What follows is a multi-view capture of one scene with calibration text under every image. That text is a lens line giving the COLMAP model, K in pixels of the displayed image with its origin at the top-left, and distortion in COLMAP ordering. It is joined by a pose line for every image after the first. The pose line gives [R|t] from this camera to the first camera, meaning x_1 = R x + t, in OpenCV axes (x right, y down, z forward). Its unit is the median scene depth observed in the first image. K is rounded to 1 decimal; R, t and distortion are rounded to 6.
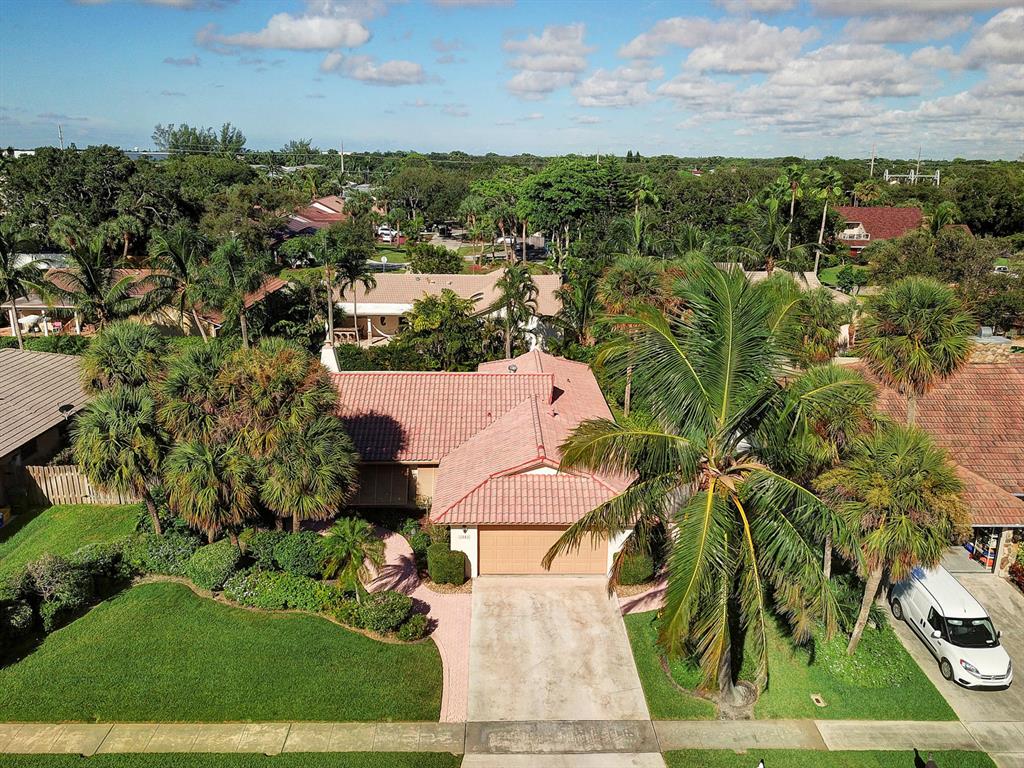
lens RADIAL K [[805.7, 0, 512.0], [0, 805.7, 384.0], [0, 0, 1]] dist [0.010299, 0.004683]
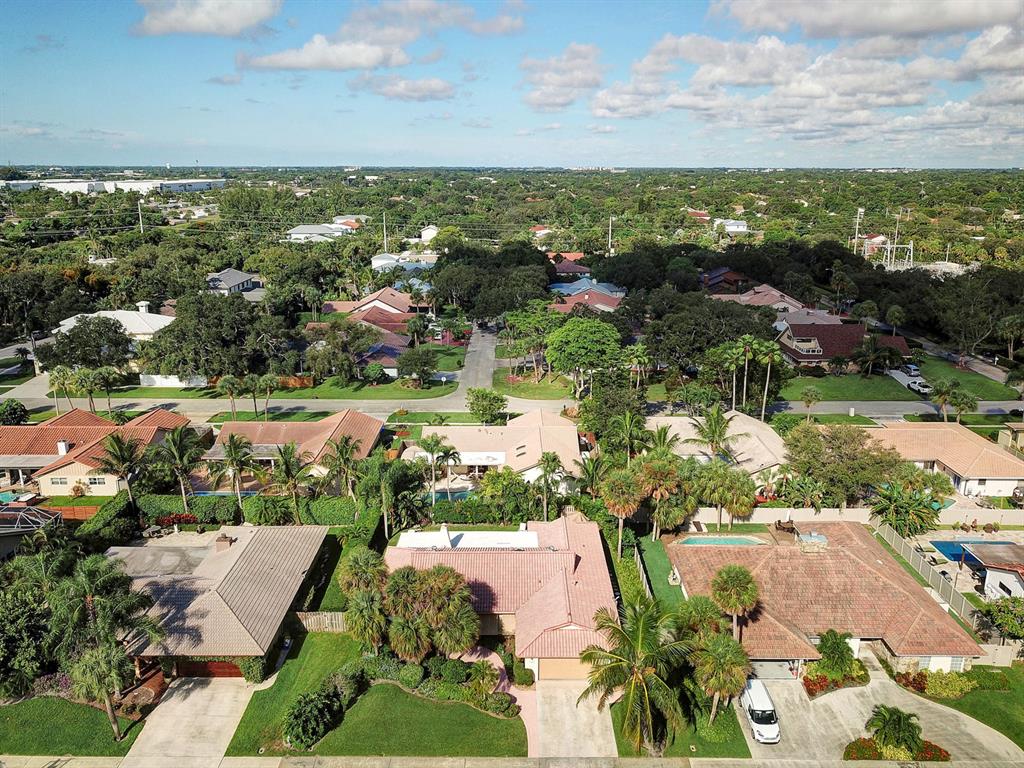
lens RADIAL K [[790.3, 0, 512.0], [0, 790.3, 384.0], [0, 0, 1]] dist [0.011762, -0.001995]
pose [[0.999783, -0.001245, -0.020812, -0.069438], [0.001180, 0.999994, -0.003163, -0.526101], [0.020816, 0.003138, 0.999778, -1.042314]]
